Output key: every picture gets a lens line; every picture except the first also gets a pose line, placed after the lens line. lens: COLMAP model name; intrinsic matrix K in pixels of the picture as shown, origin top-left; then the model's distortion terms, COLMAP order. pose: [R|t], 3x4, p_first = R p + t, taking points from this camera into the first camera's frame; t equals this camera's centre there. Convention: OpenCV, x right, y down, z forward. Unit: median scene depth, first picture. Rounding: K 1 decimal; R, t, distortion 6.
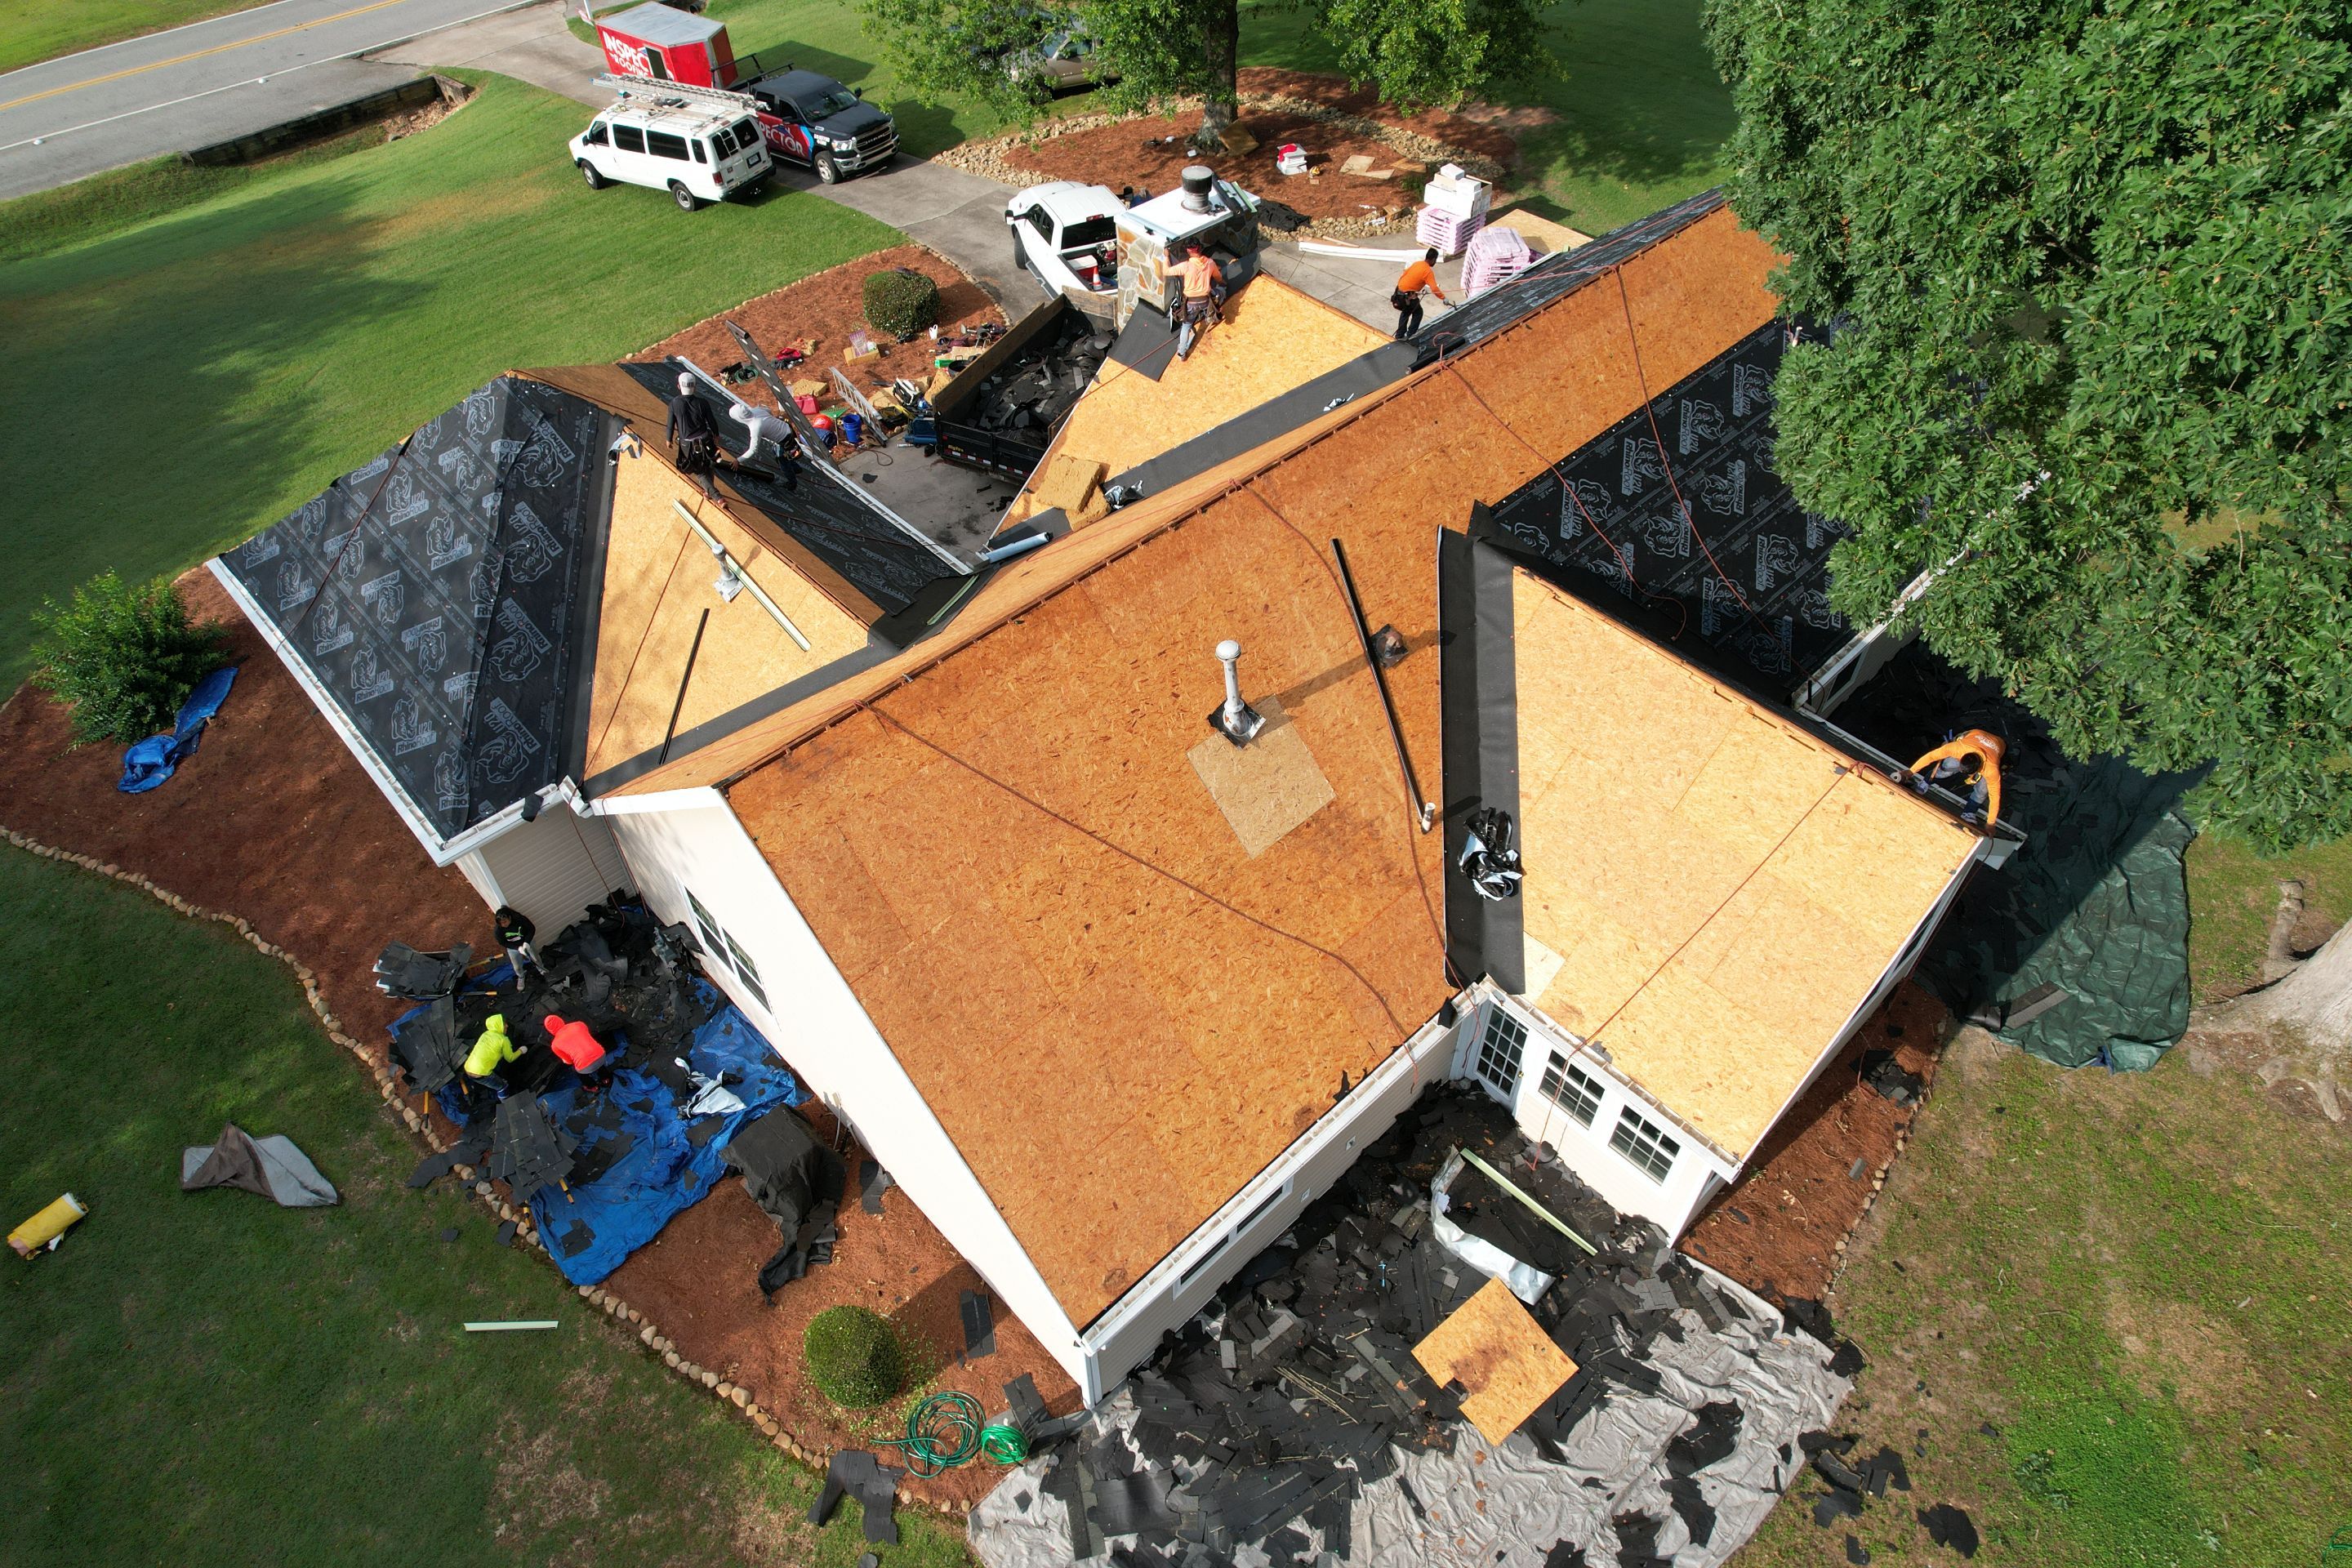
lens RADIAL K [[1506.9, 0, 1176.0], [0, 1506.9, 784.0], [0, 0, 1]] dist [-0.088089, 0.080134]
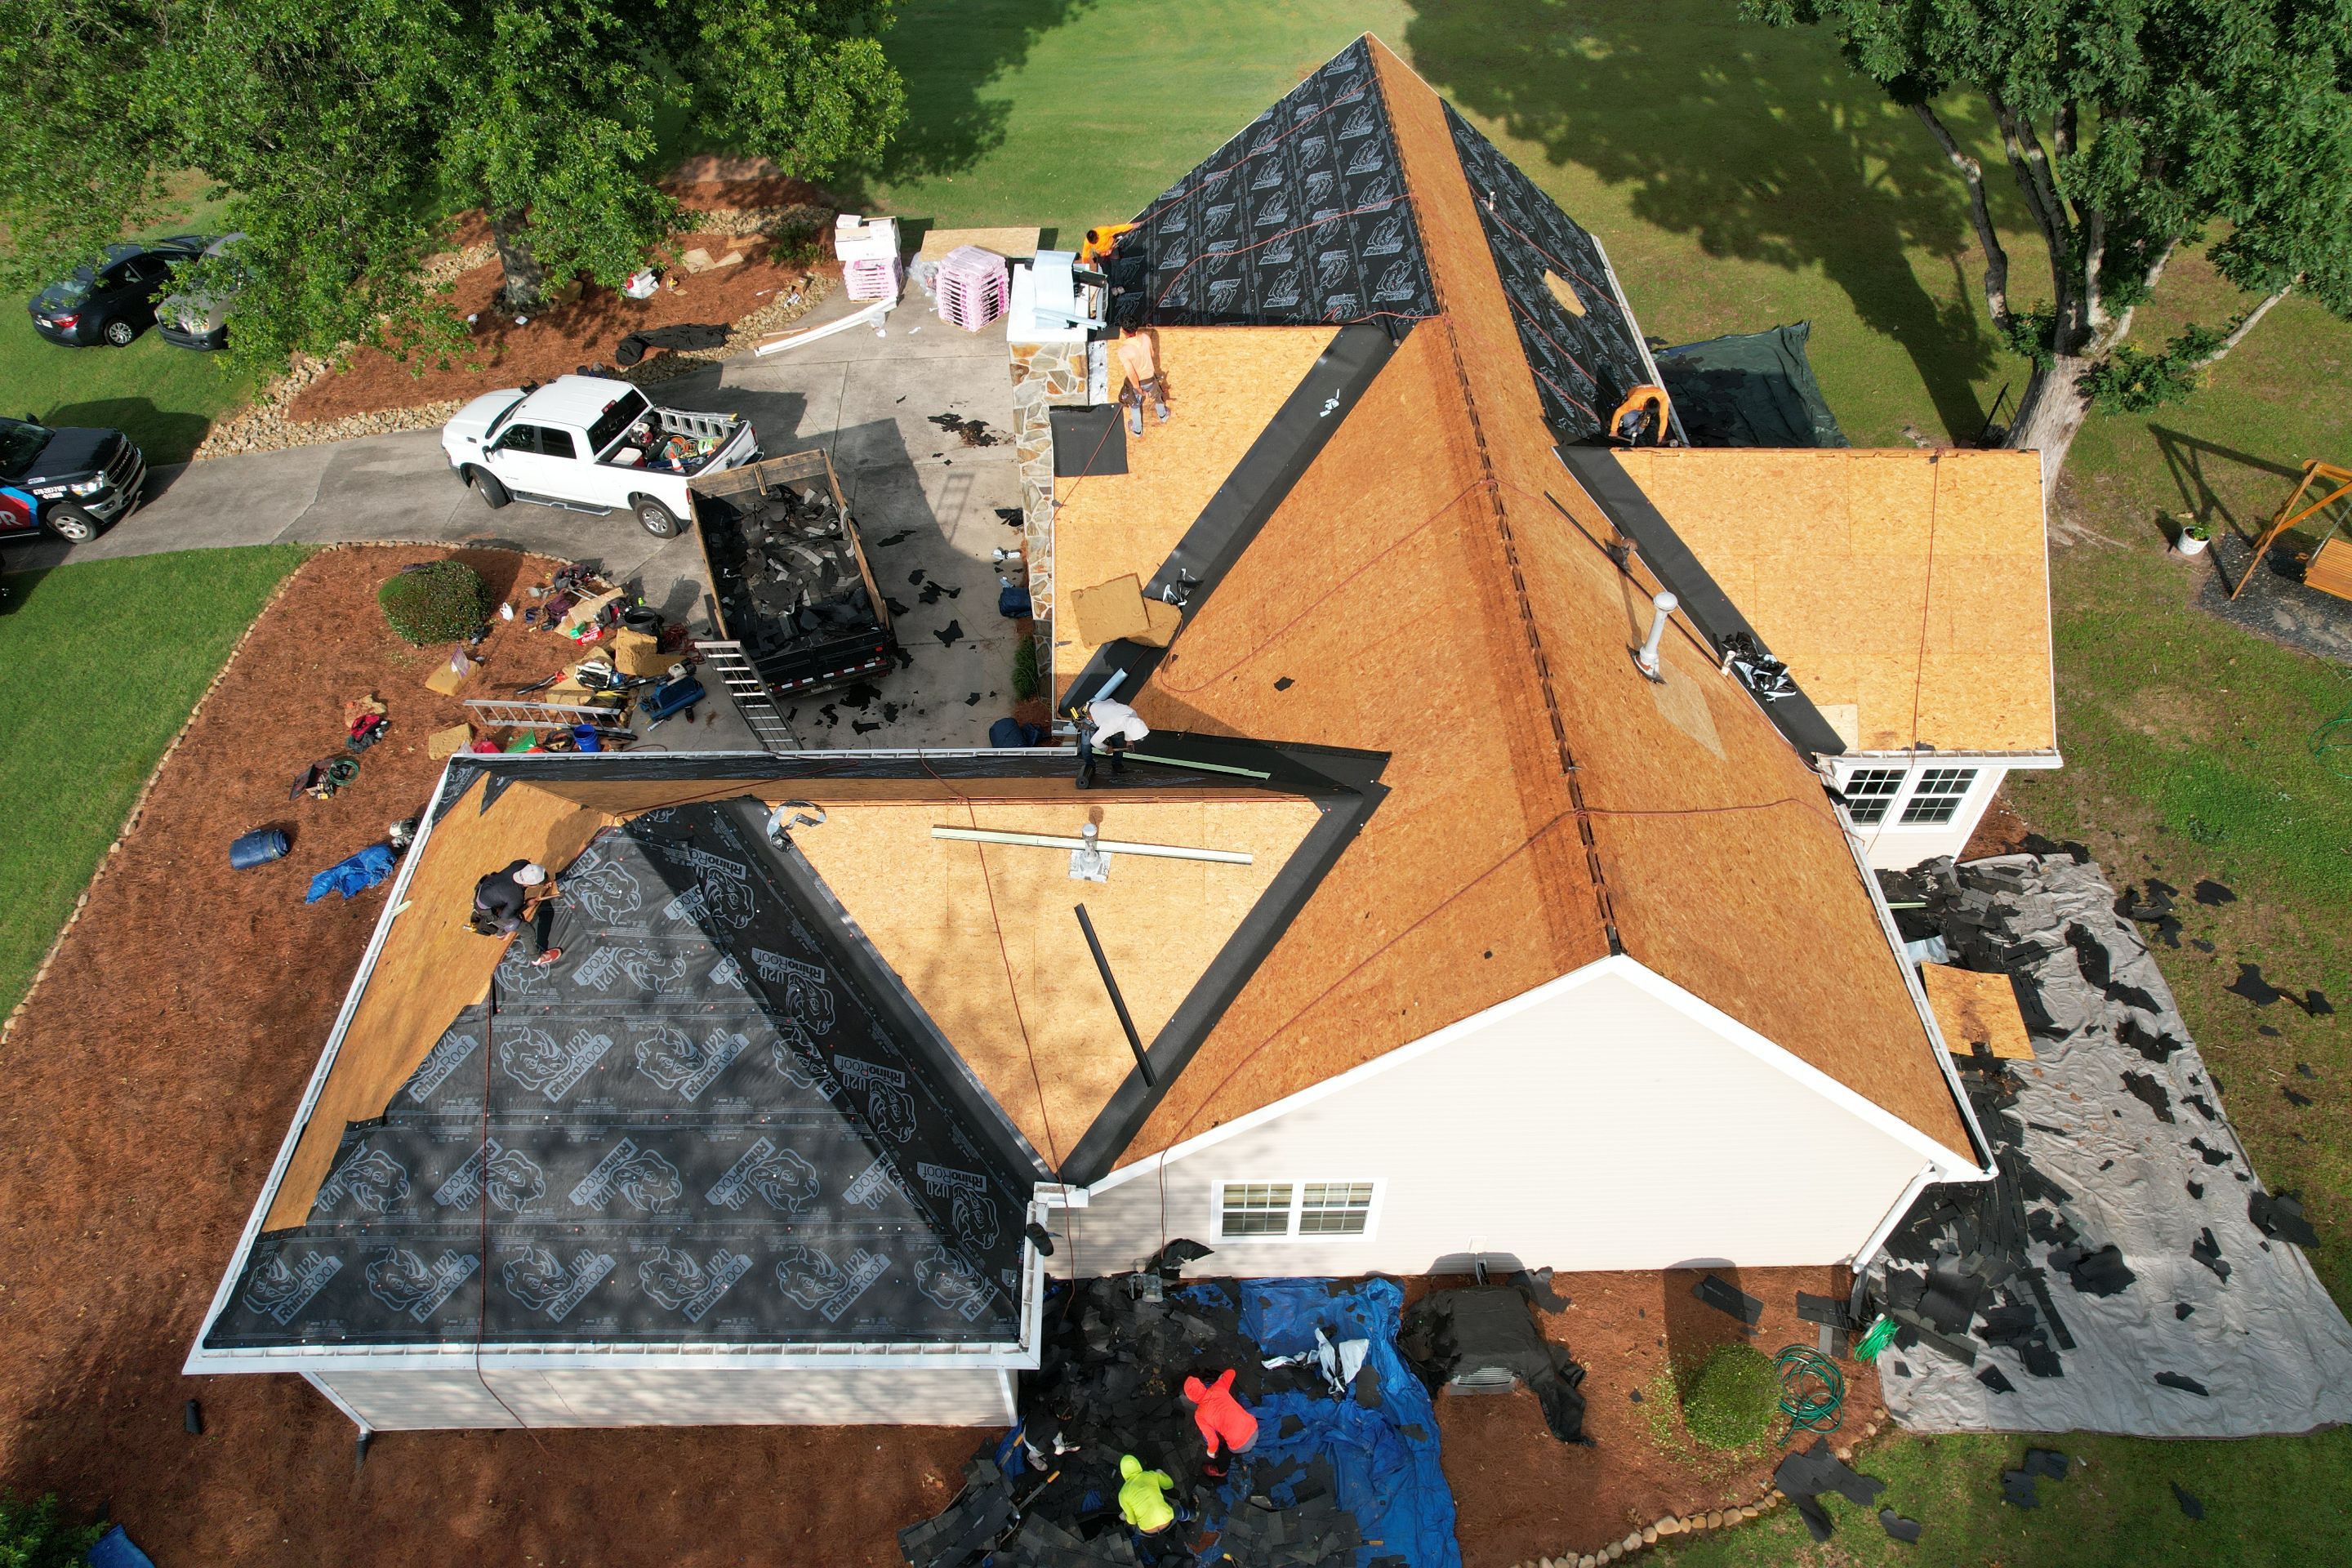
lens RADIAL K [[1506.9, 0, 1176.0], [0, 1506.9, 784.0], [0, 0, 1]] dist [-0.088089, 0.080134]
pose [[0.678283, -0.535169, 0.503514, -0.716265], [0.536096, 0.829049, 0.158995, -0.300126], [-0.502526, 0.162088, 0.849232, 0.263982]]
